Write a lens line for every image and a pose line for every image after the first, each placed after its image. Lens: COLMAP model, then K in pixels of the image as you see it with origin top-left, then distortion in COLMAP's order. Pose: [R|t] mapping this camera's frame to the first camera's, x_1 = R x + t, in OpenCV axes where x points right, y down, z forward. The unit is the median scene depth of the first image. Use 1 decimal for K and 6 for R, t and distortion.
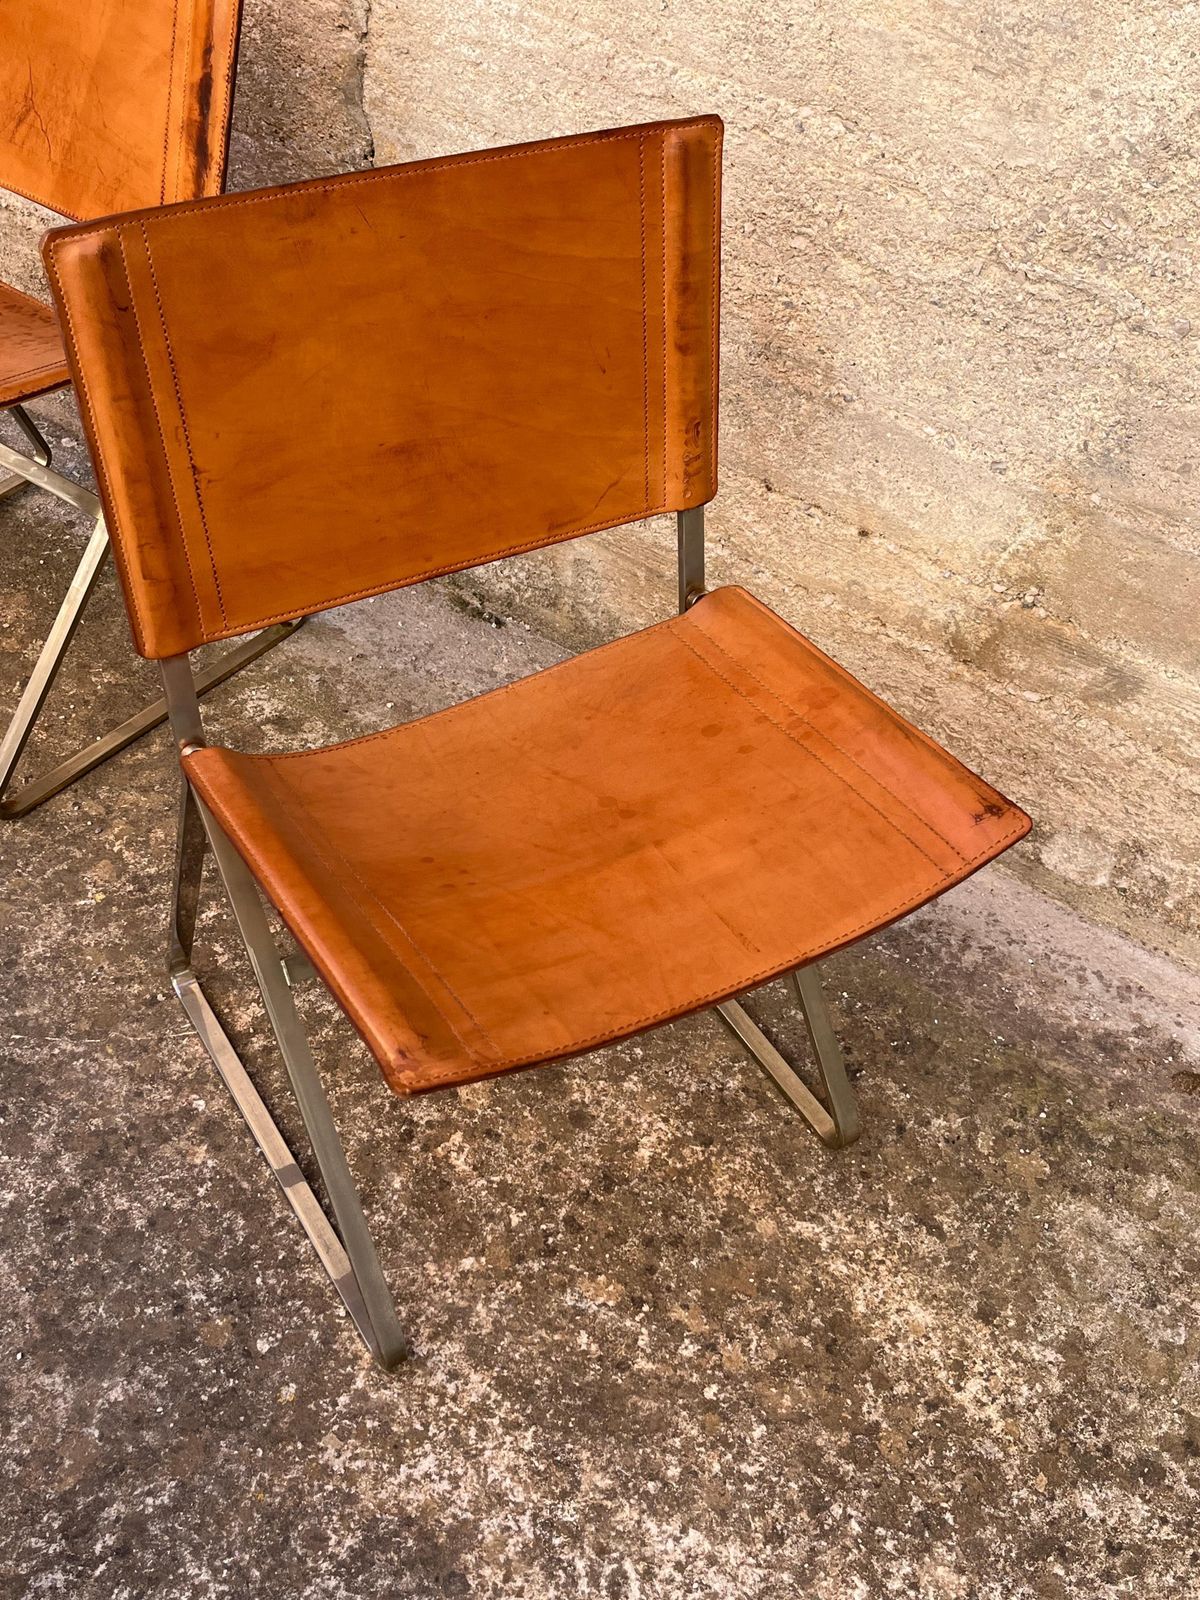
lens RADIAL K [[1671.5, 0, 586.5], [0, 1671.5, 822.4], [0, 0, 1]] dist [0.025067, 0.000000]
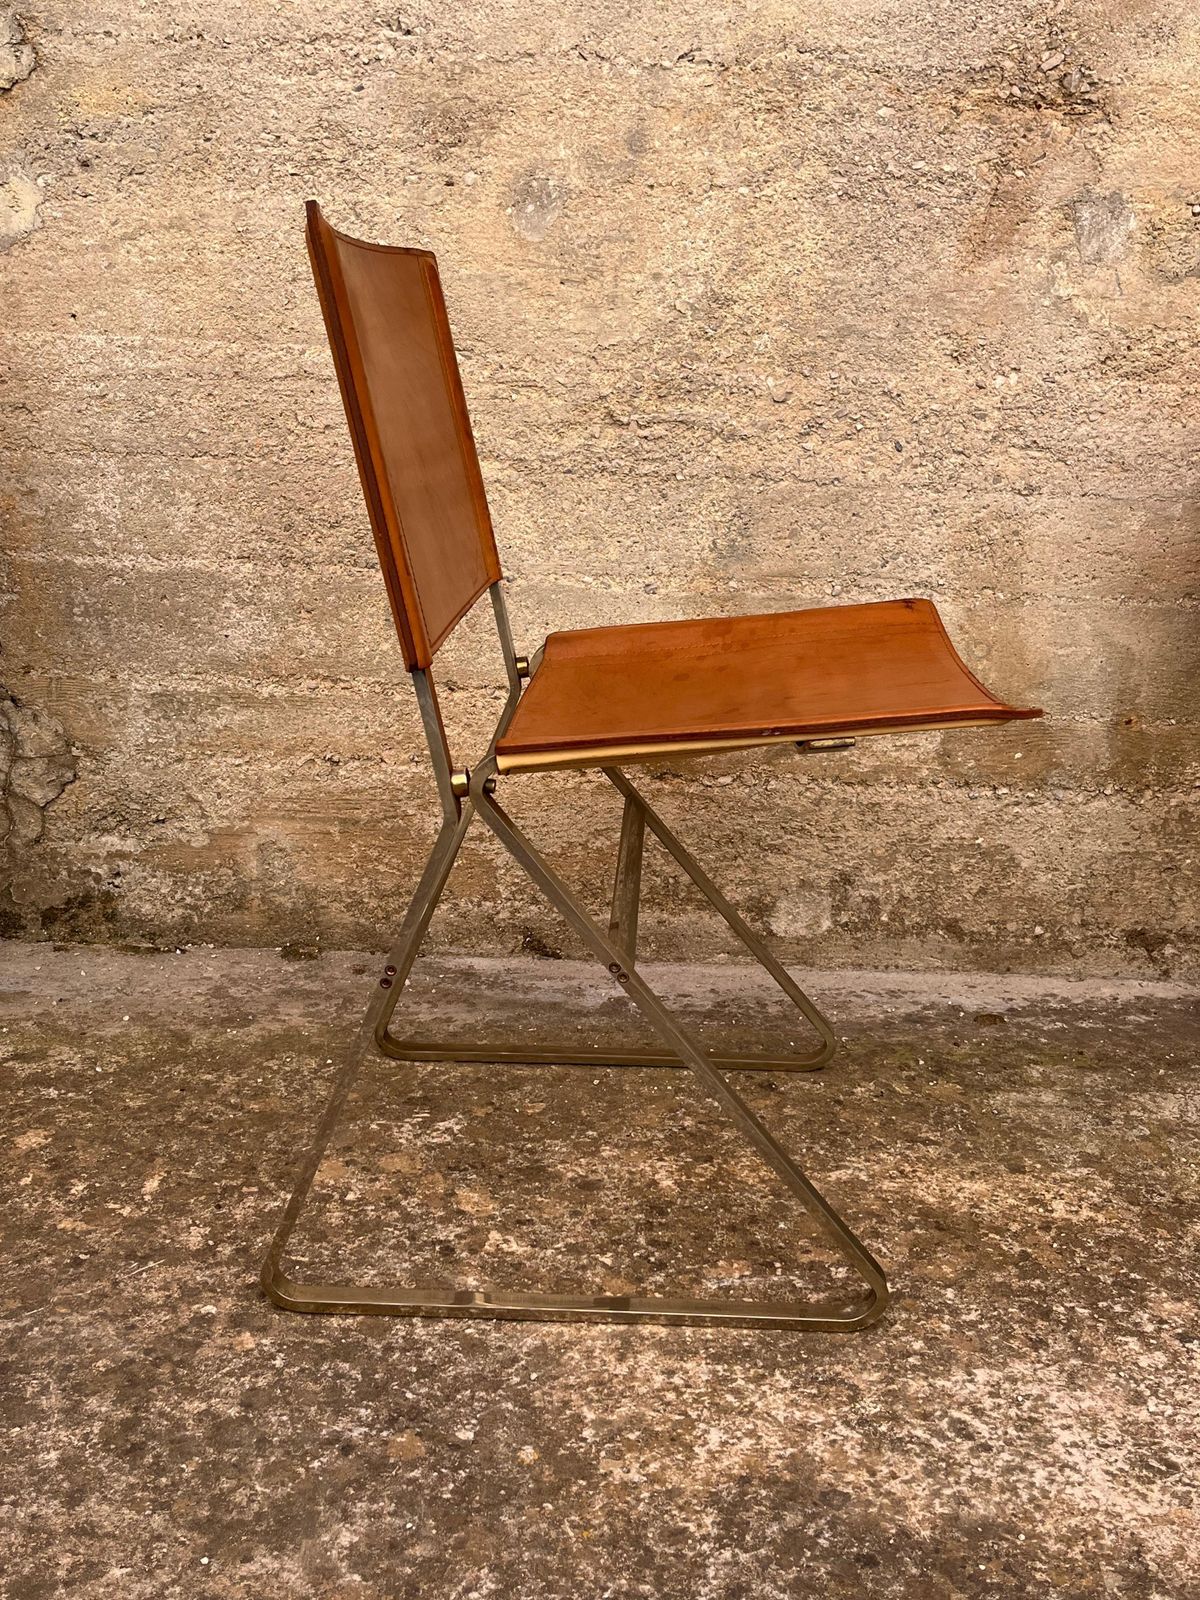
lens RADIAL K [[1588.4, 0, 614.4], [0, 1588.4, 807.3], [0, 0, 1]] dist [0.024085, 0.000000]
pose [[0.819293, -0.196433, 0.538678, -0.474762], [0.422572, 0.841861, -0.335712, 0.331416], [-0.387547, 0.502677, 0.772738, 0.196359]]
